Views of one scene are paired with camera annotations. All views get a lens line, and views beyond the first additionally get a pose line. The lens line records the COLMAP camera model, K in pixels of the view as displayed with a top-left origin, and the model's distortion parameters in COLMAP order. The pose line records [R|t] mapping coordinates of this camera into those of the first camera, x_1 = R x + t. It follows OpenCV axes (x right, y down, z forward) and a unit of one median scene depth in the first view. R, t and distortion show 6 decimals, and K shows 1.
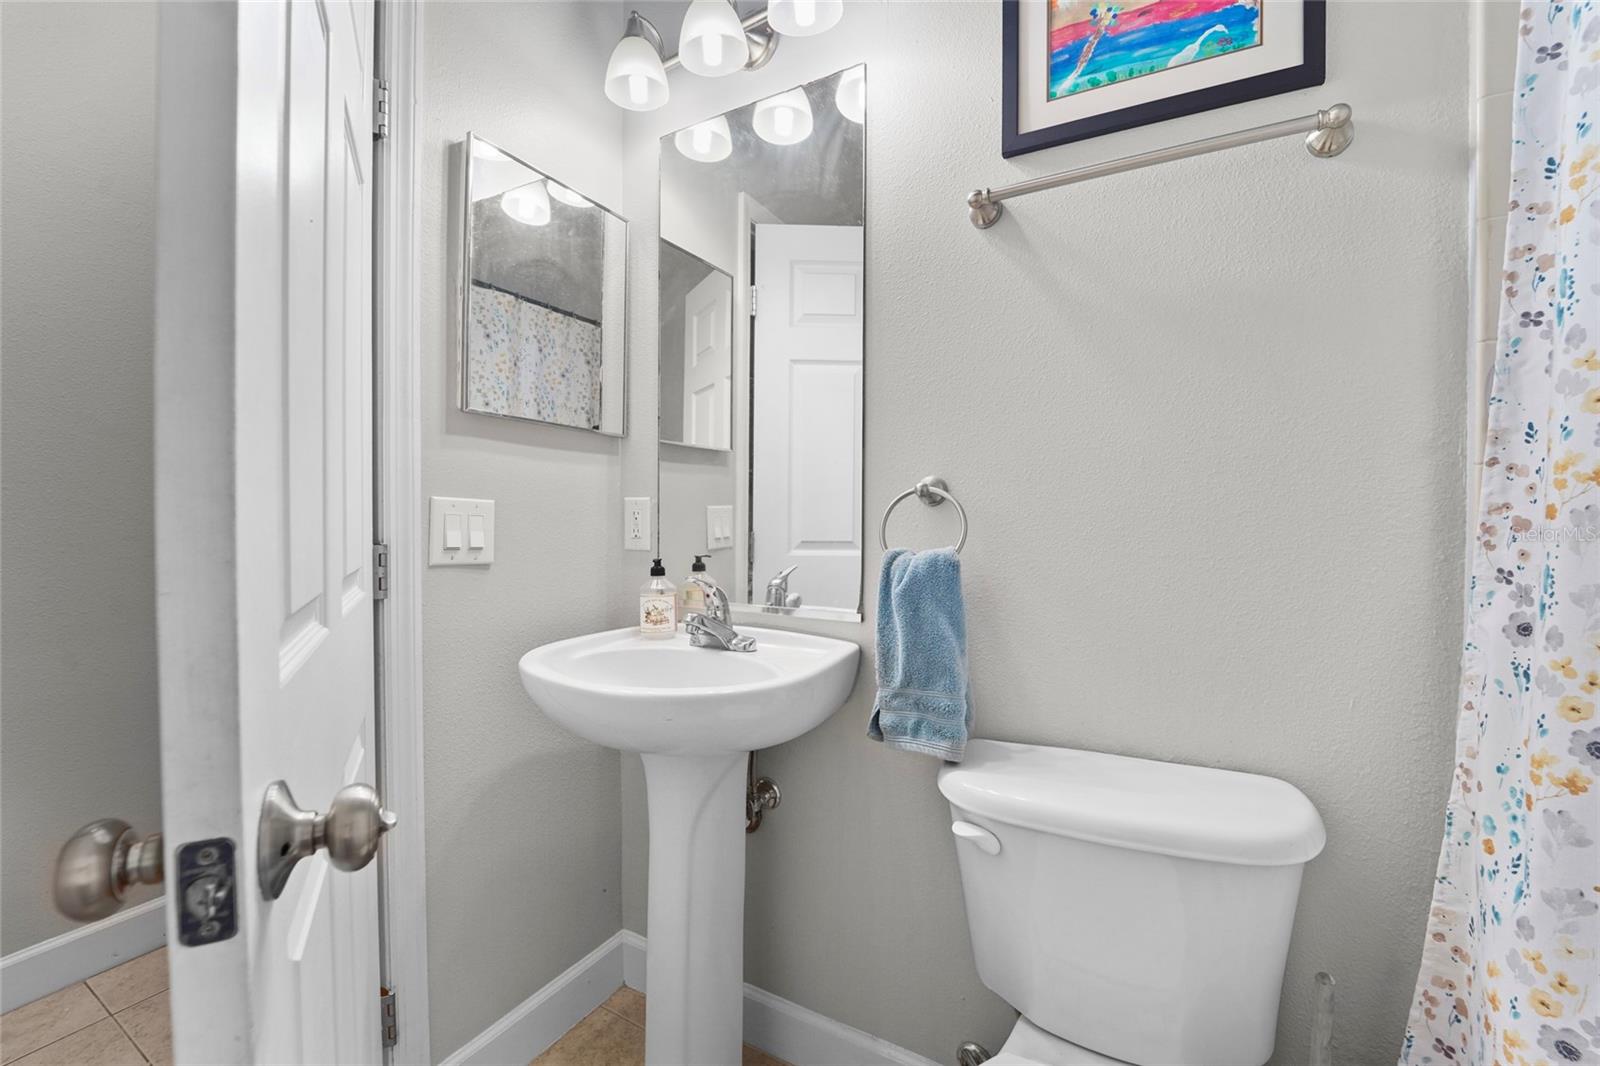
lens RADIAL K [[640.3, 0, 799.4], [0, 640.3, 535.4], [0, 0, 1]] dist [-0.001094, -0.000103]
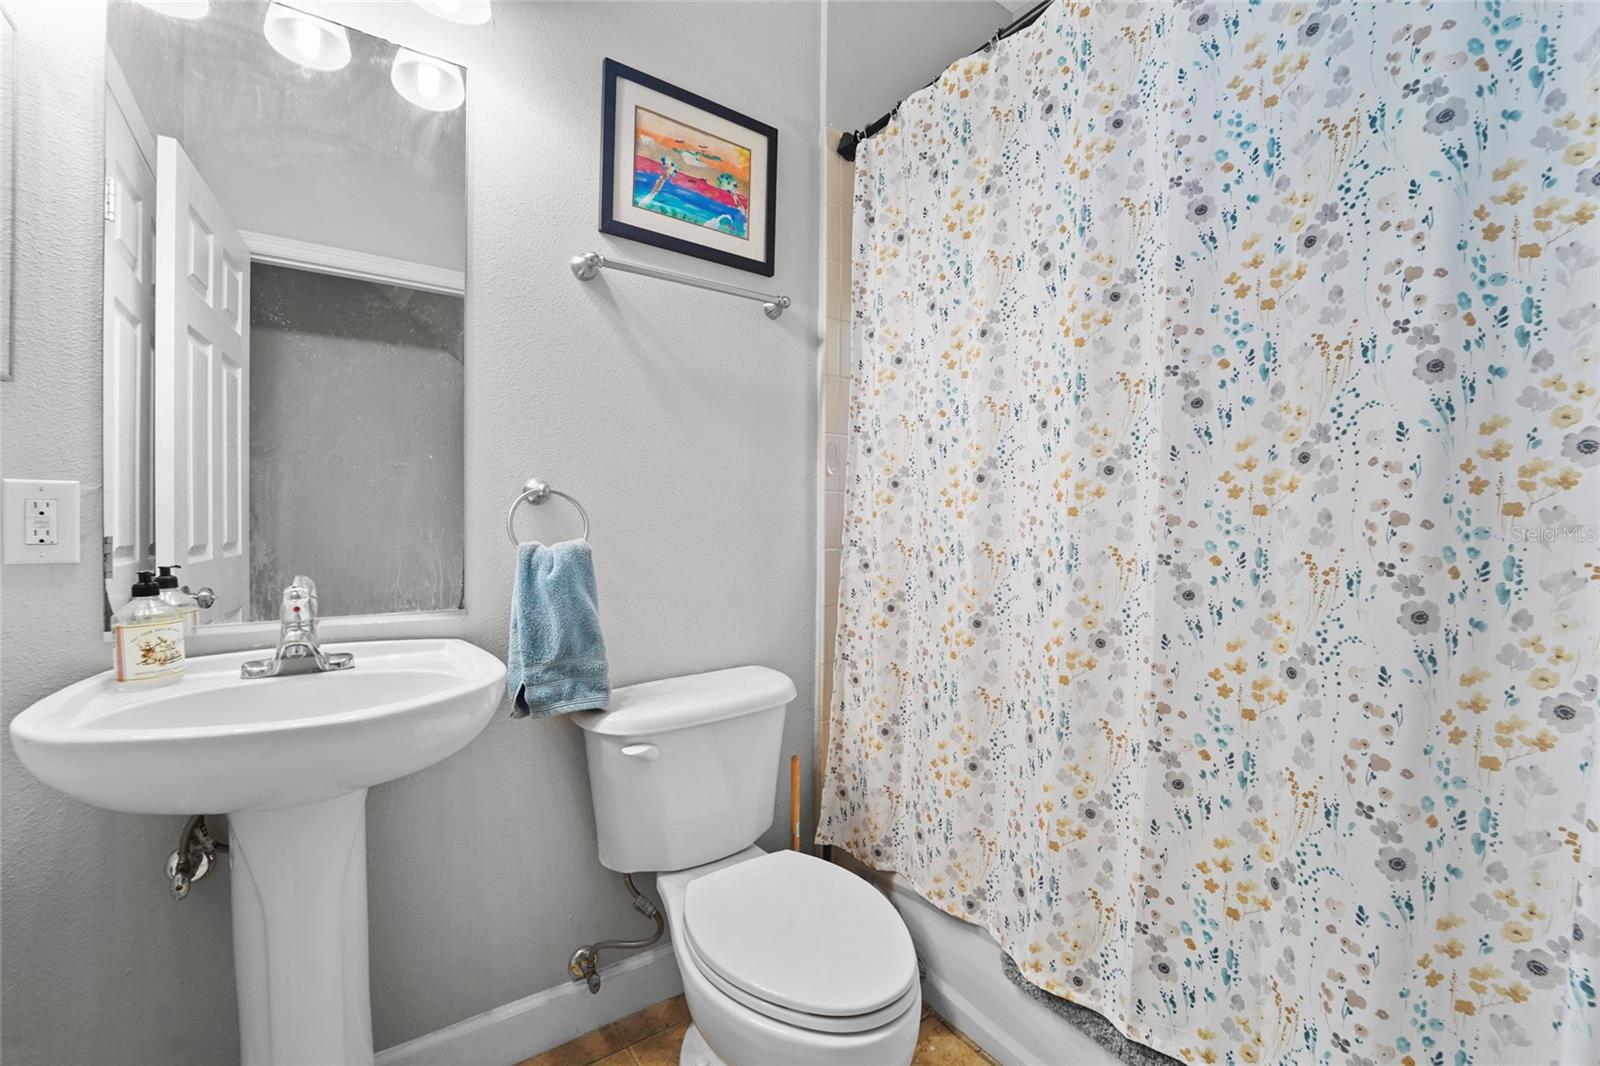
lens RADIAL K [[640.3, 0, 799.4], [0, 640.3, 535.4], [0, 0, 1]] dist [-0.001094, -0.000103]
pose [[0.484791, -0.029024, 0.874148, -0.662702], [0.013740, 0.999579, 0.025569, -0.017033], [-0.874522, -0.000384, 0.484986, 0.044098]]
